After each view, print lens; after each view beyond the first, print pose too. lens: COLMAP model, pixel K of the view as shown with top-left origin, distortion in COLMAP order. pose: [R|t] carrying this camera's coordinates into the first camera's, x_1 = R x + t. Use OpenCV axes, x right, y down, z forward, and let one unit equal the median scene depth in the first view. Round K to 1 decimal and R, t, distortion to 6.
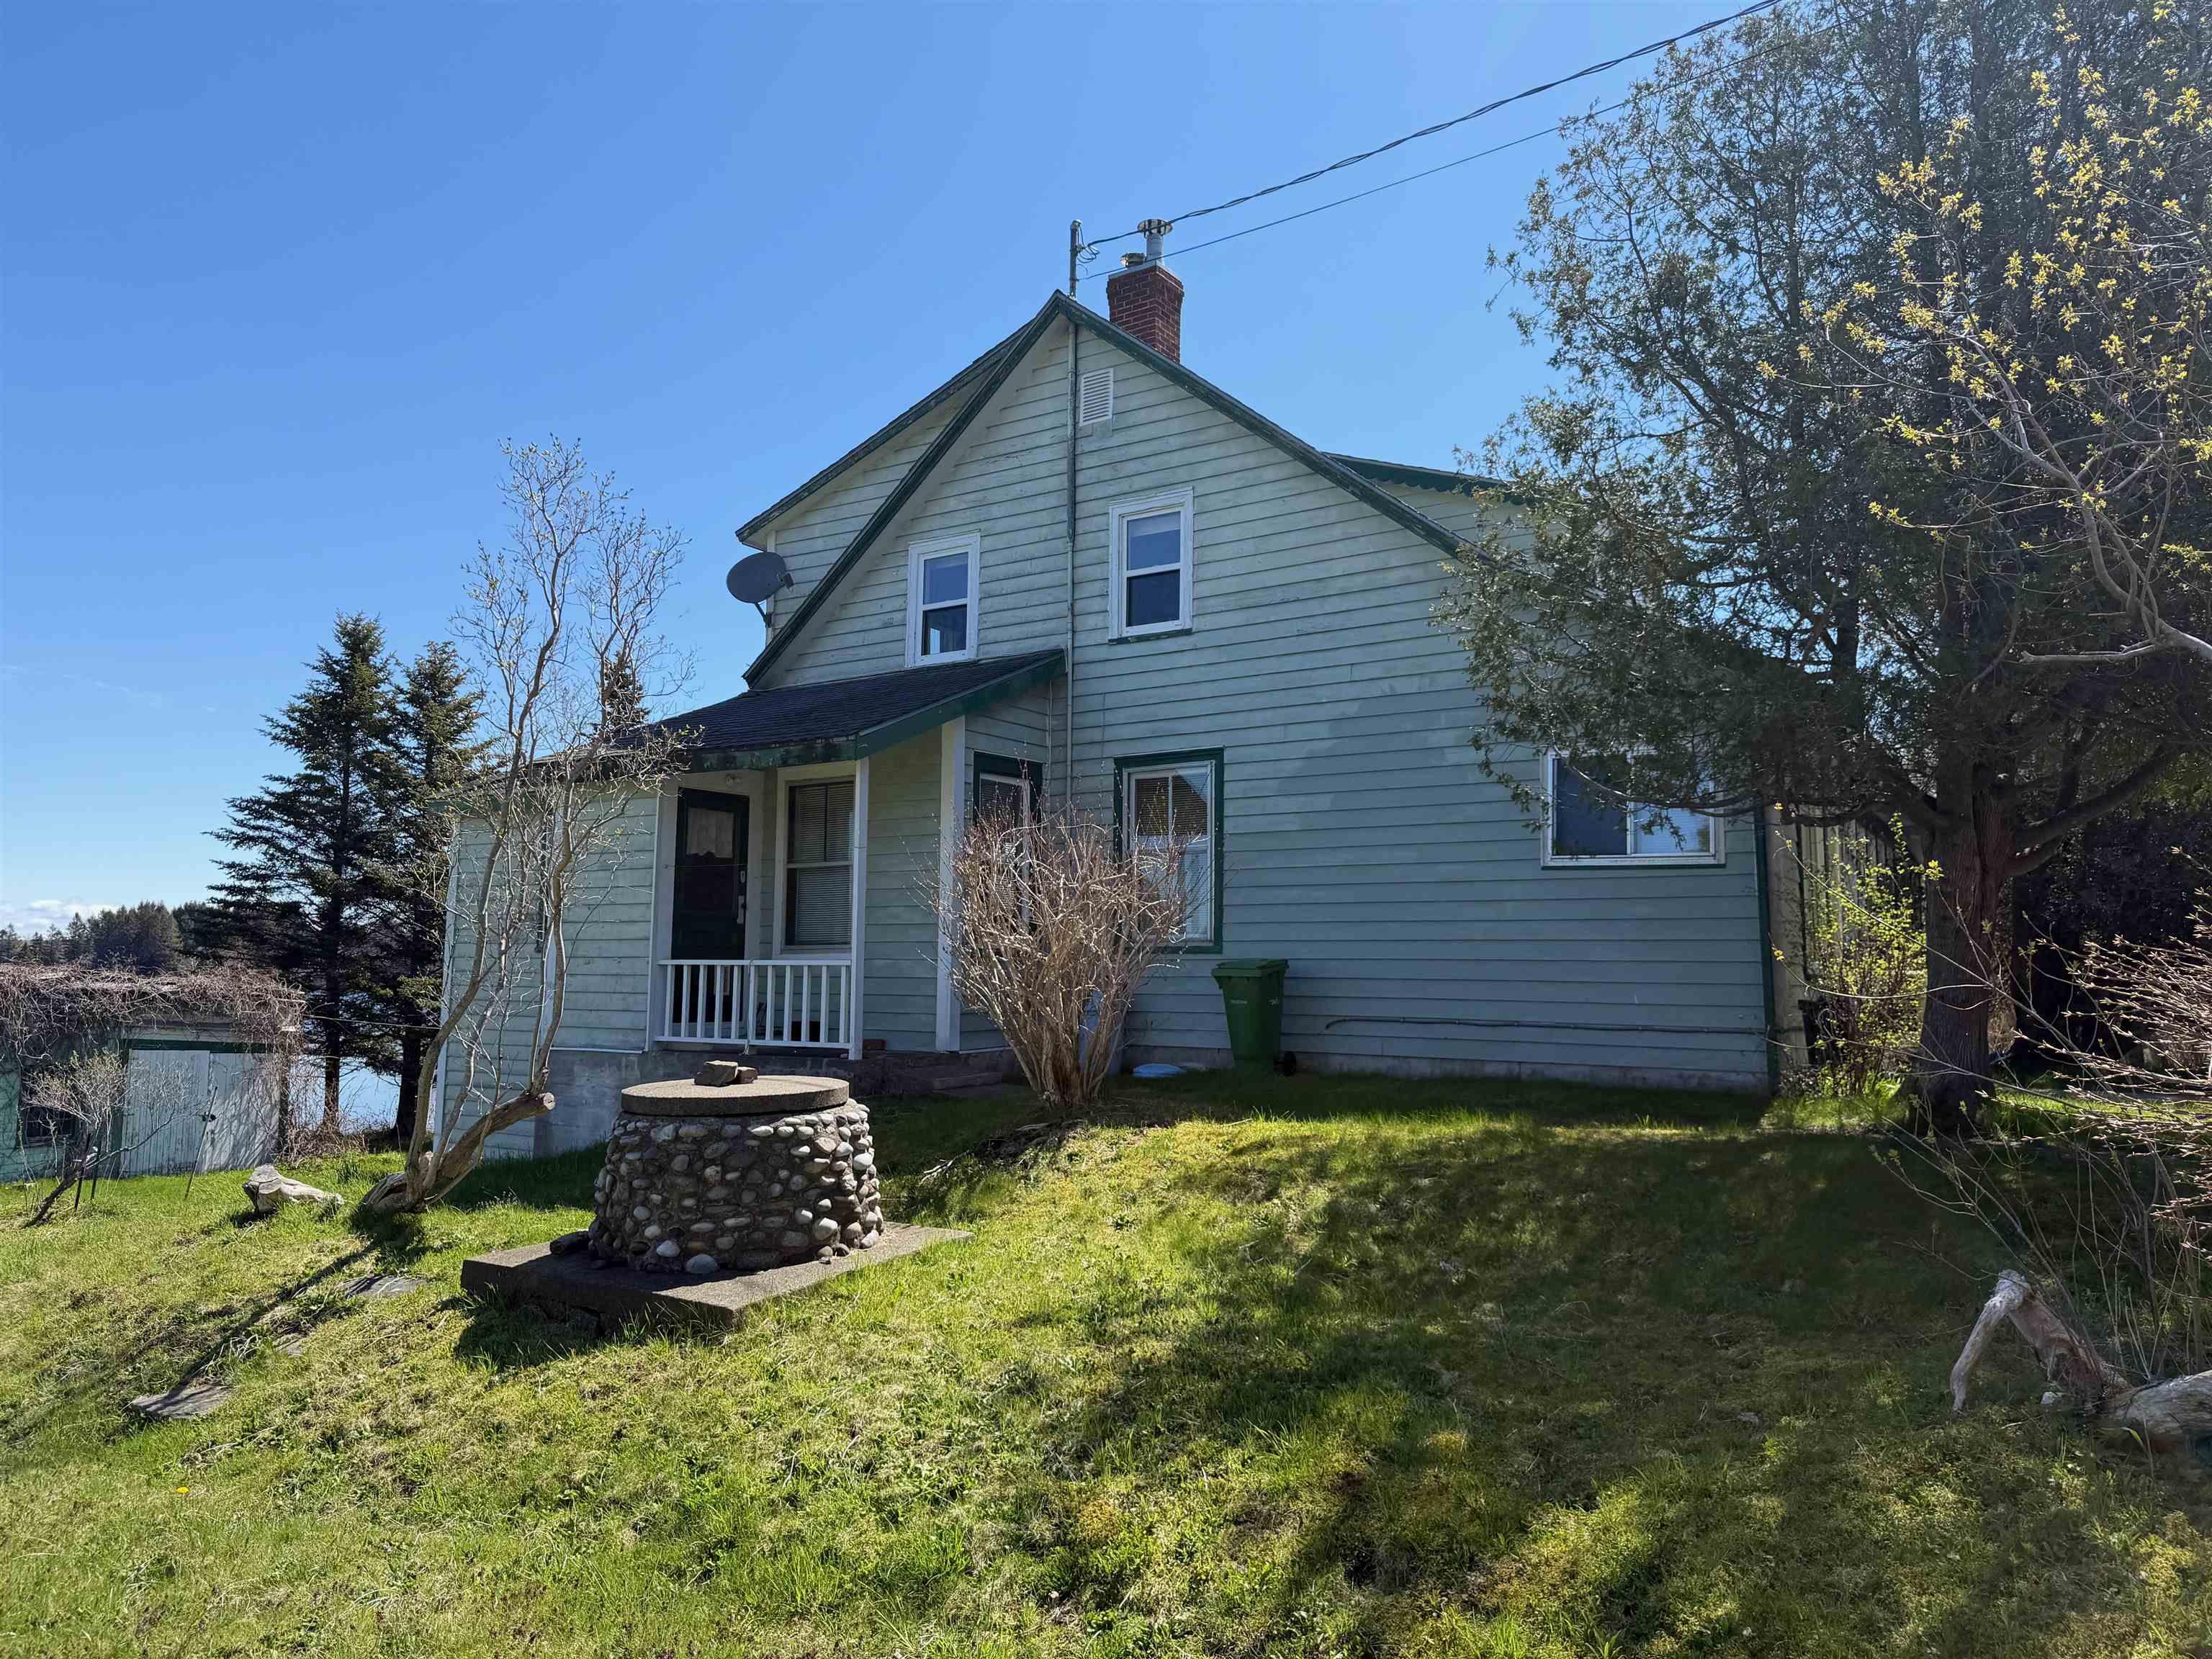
lens RADIAL K [[1532.9, 0, 1106.0], [0, 1532.9, 829.5], [0, 0, 1]] dist [0.123615, -0.195877]
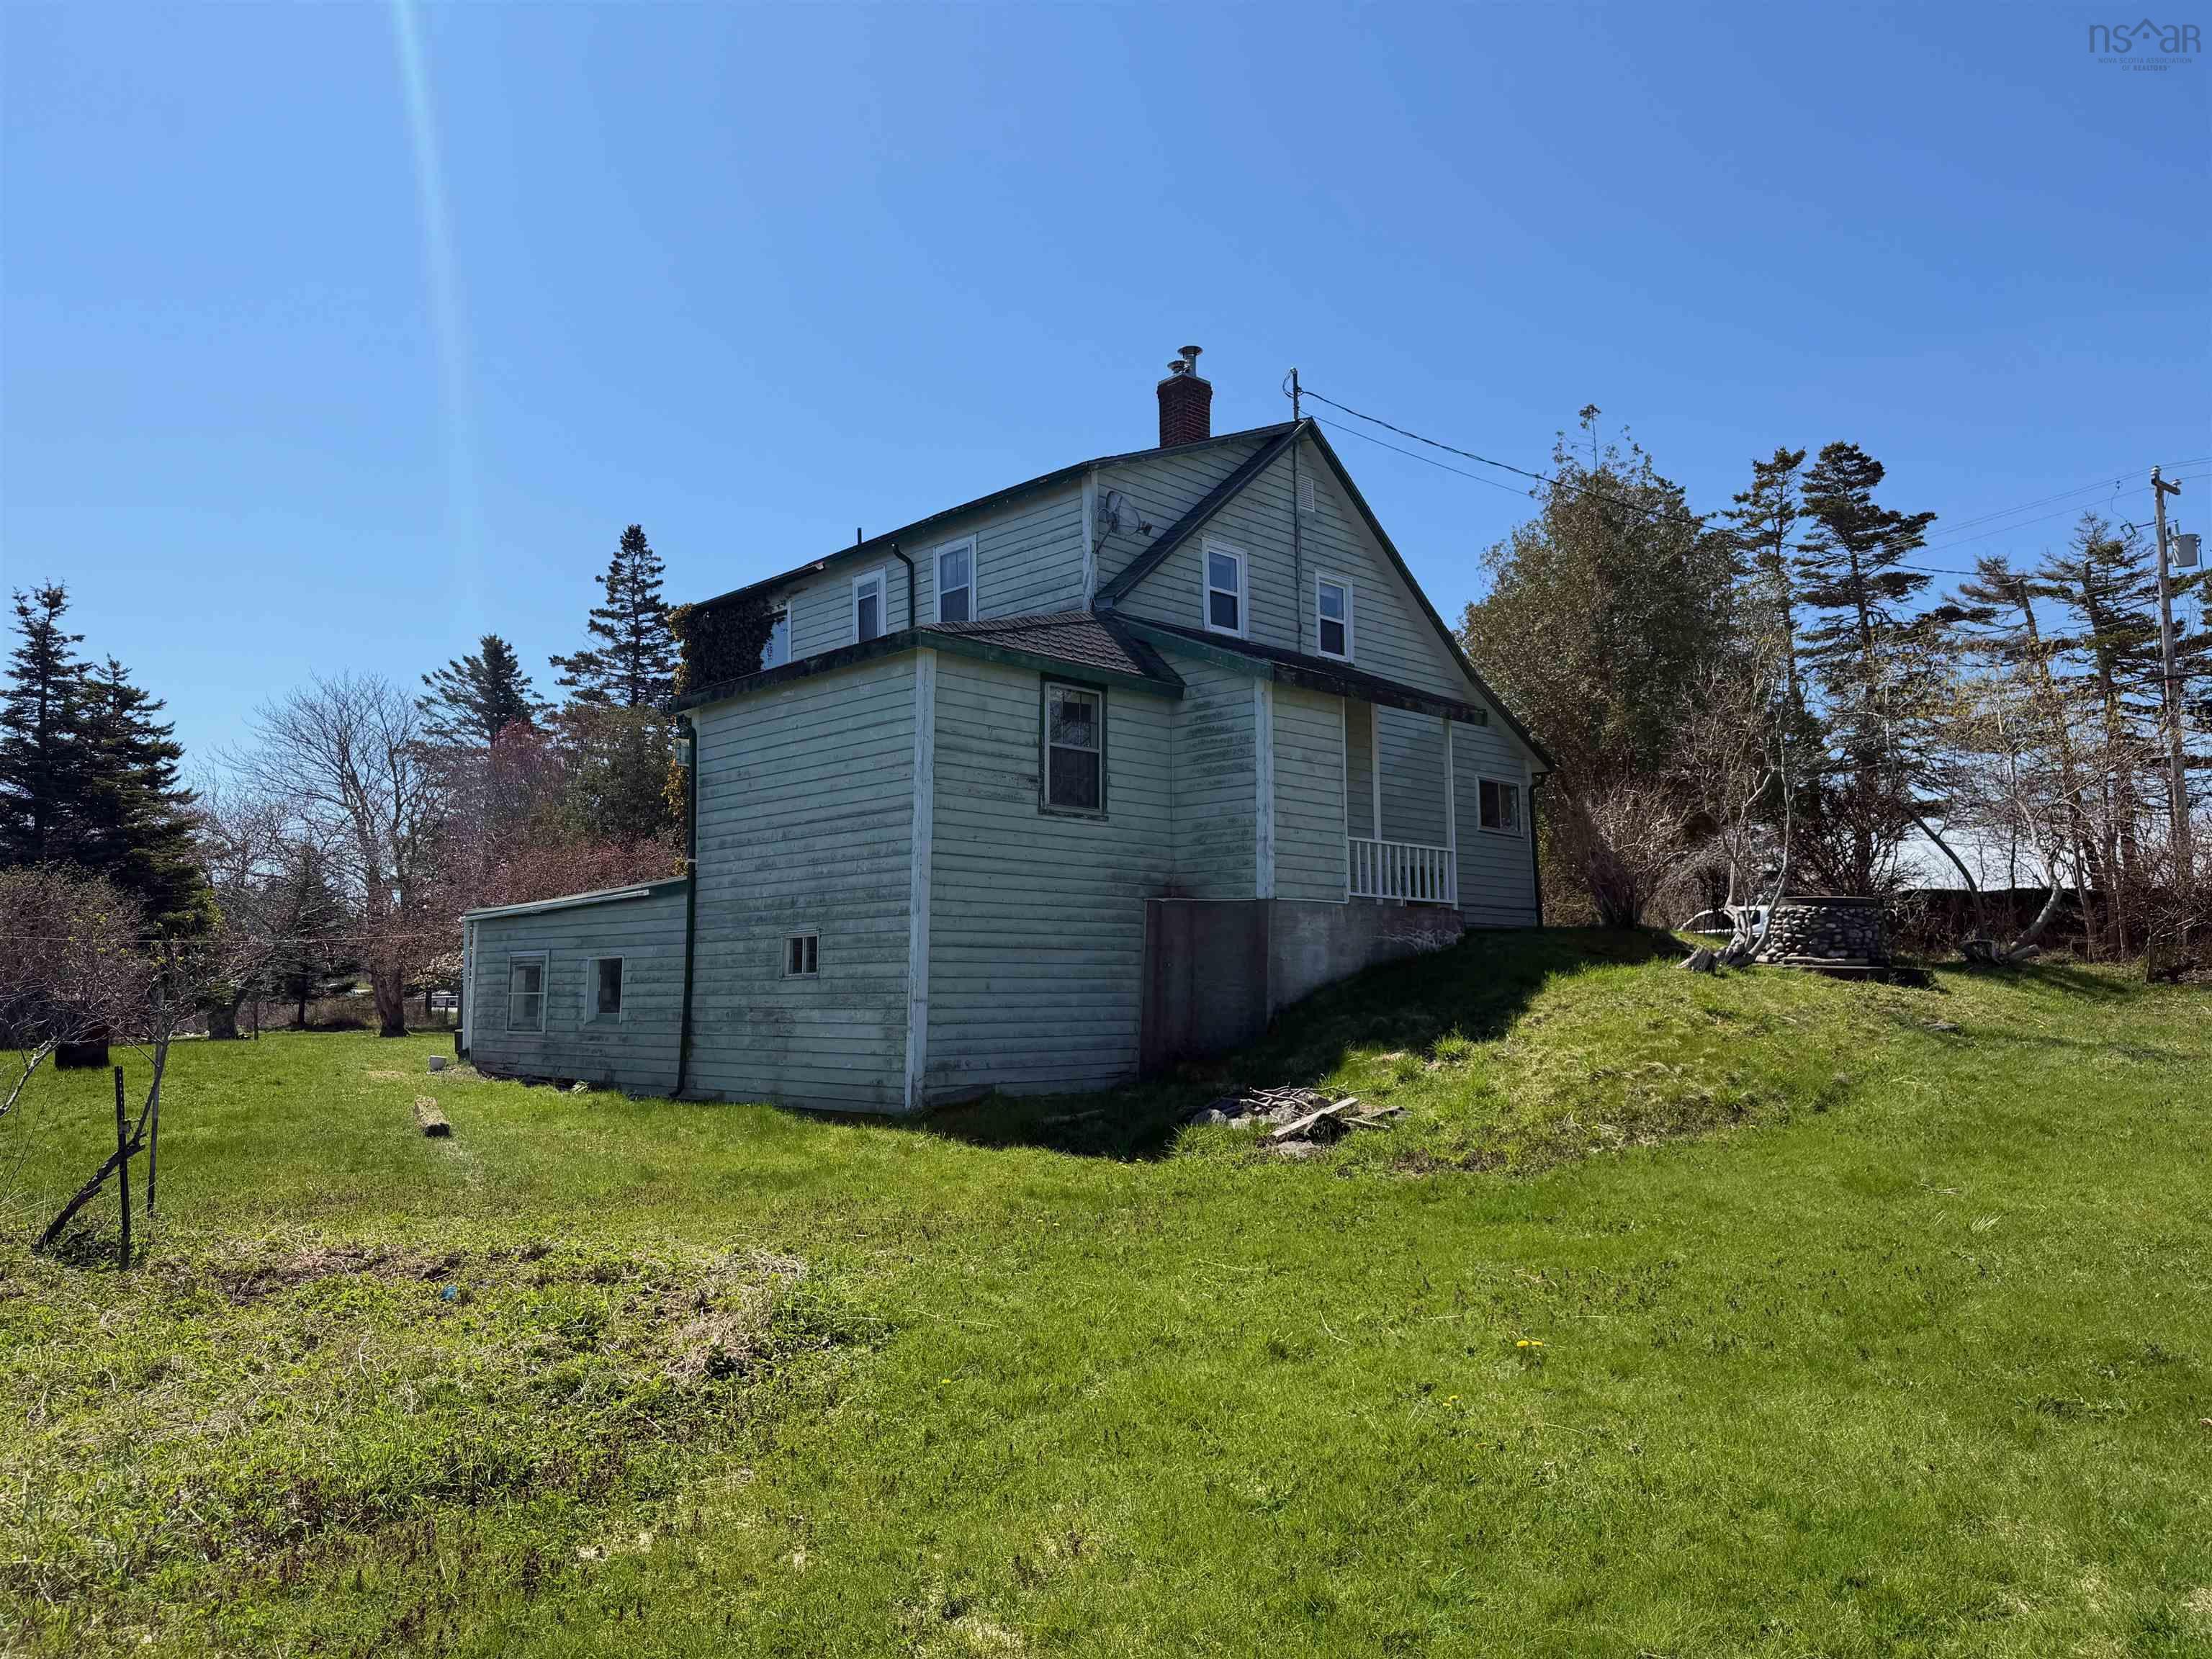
lens RADIAL K [[1517.5, 0, 1106.0], [0, 1517.5, 829.5], [0, 0, 1]] dist [0.119034, -0.104312]
pose [[0.204138, 0.085236, 0.975224, -1.432615], [-0.085616, 0.993940, -0.068951, 0.164960], [-0.975191, -0.069419, 0.210198, 0.817982]]
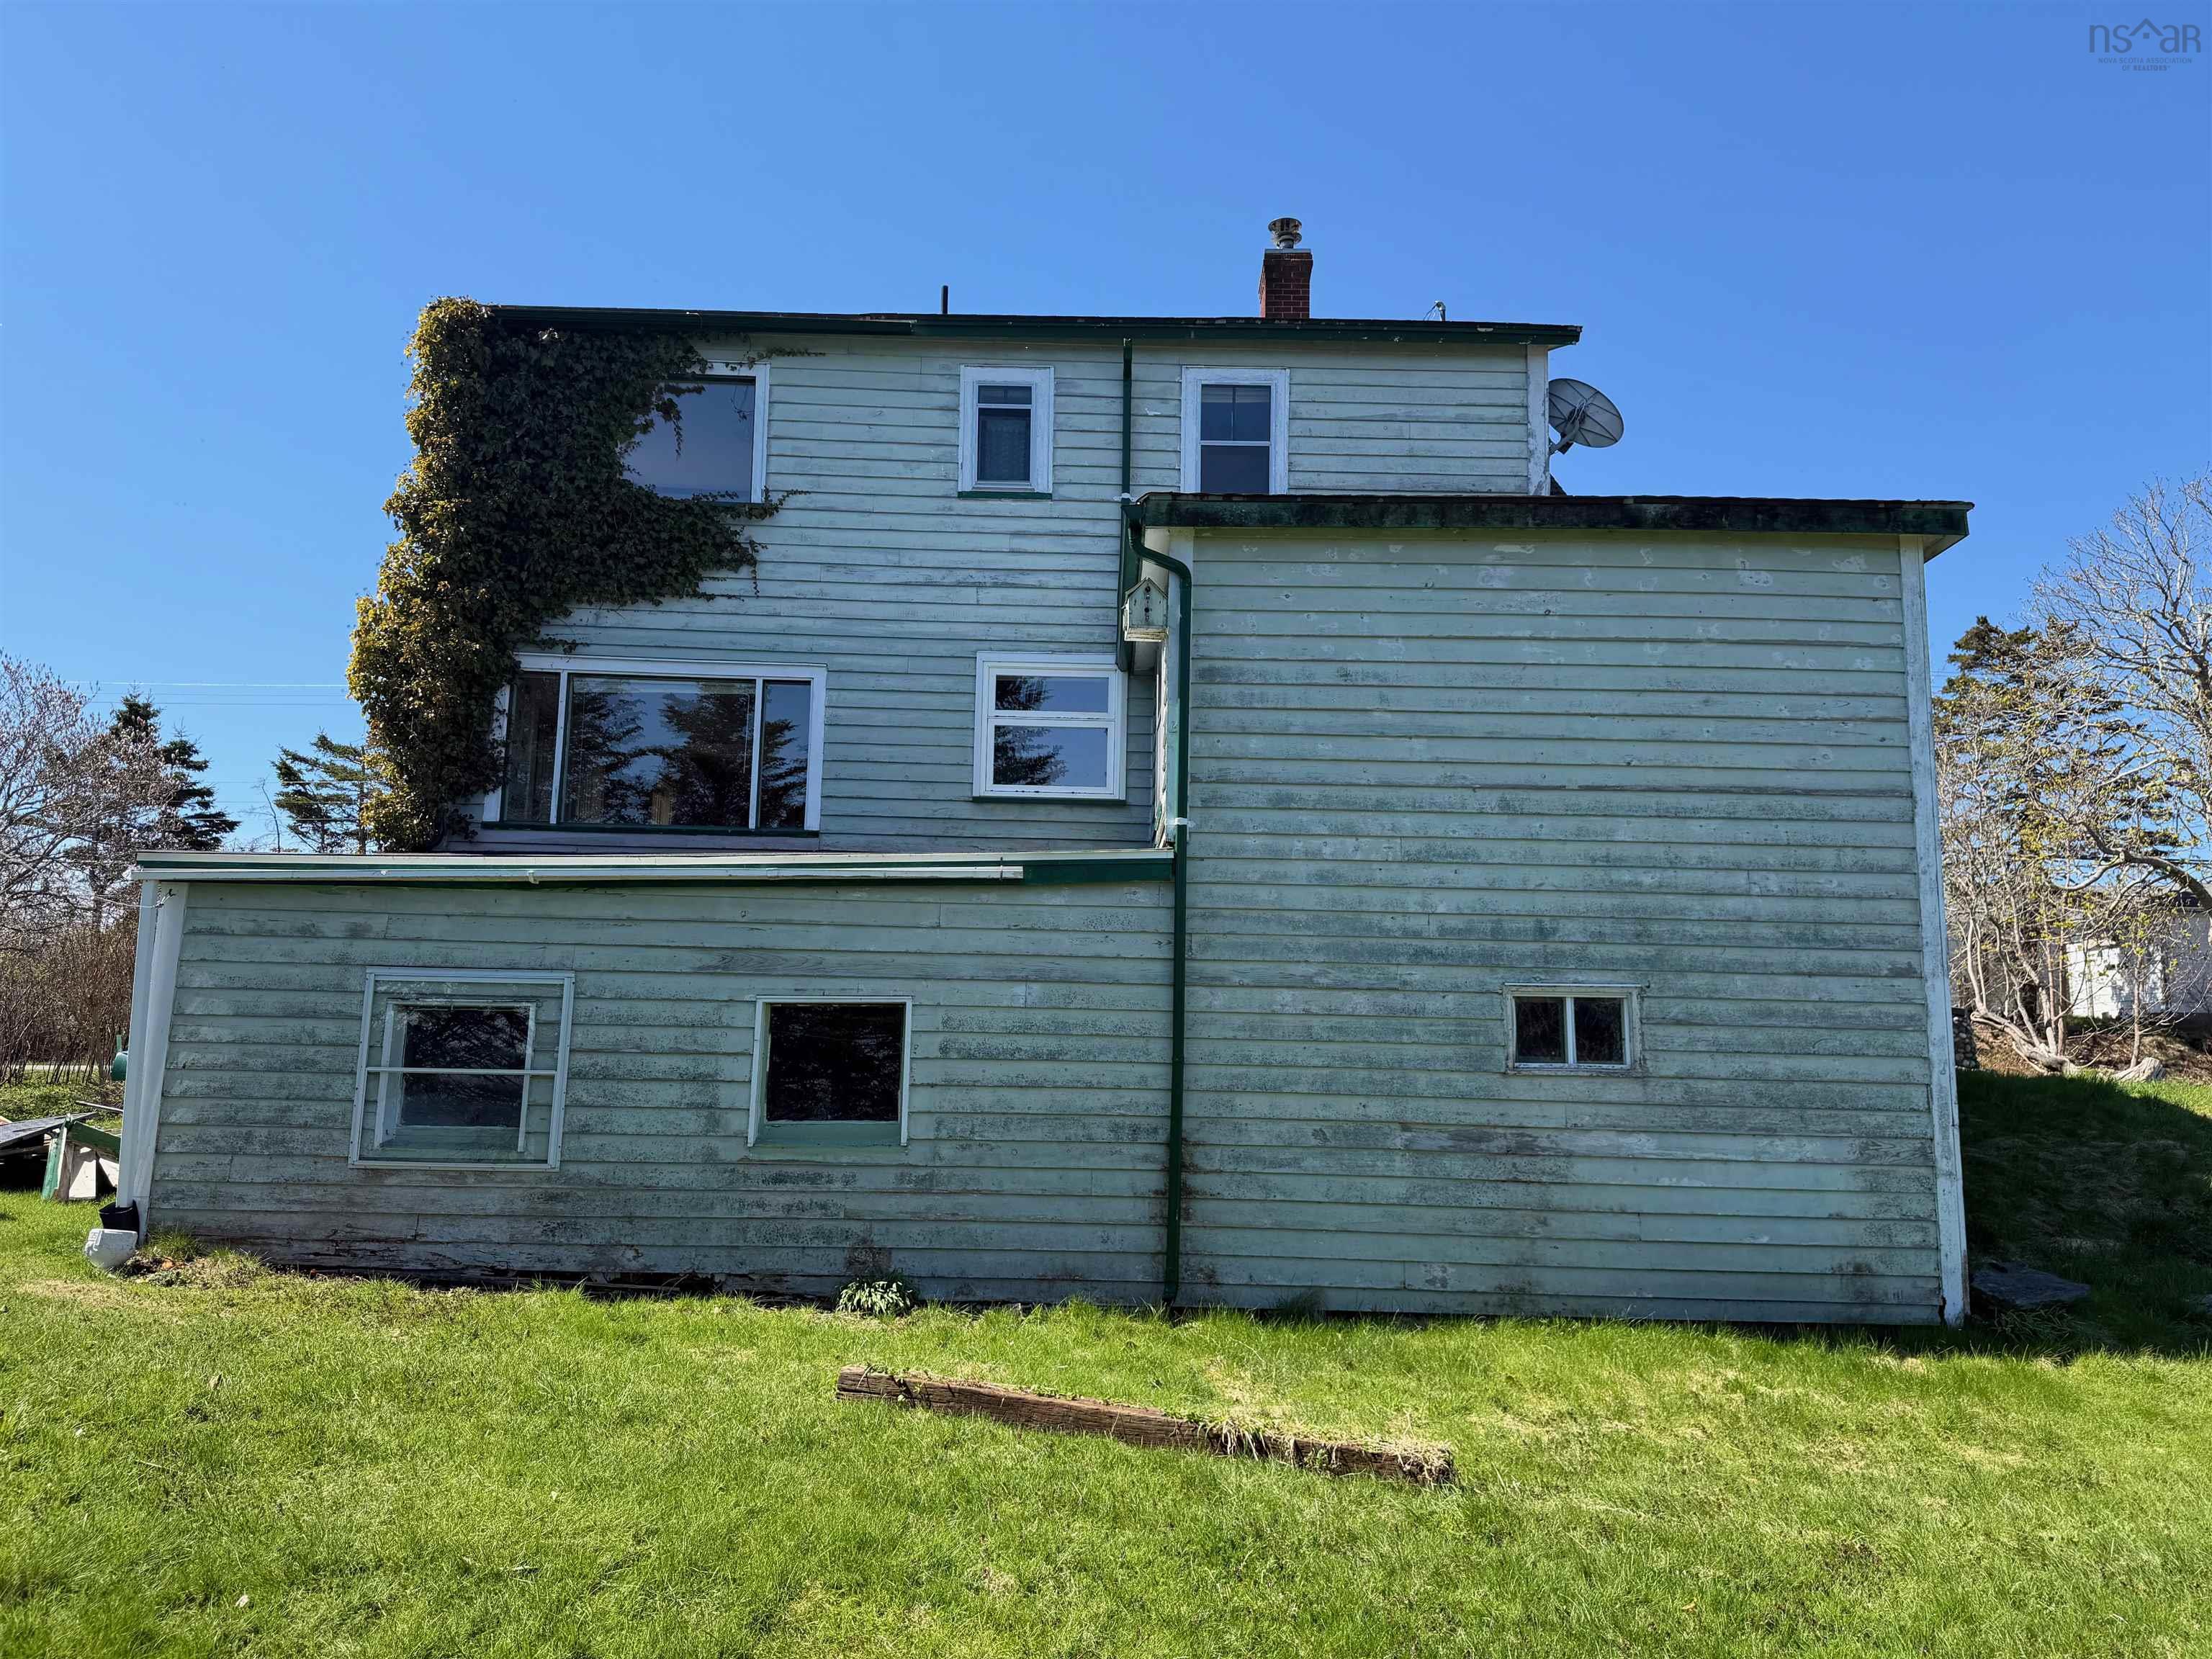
lens RADIAL K [[1532.9, 0, 1106.0], [0, 1532.9, 829.5], [0, 0, 1]] dist [0.123615, -0.195877]
pose [[-0.559479, 0.093868, 0.823512, -0.806778], [-0.111537, 0.976003, -0.187026, 0.254474], [-0.821305, -0.196489, -0.535584, 1.738980]]
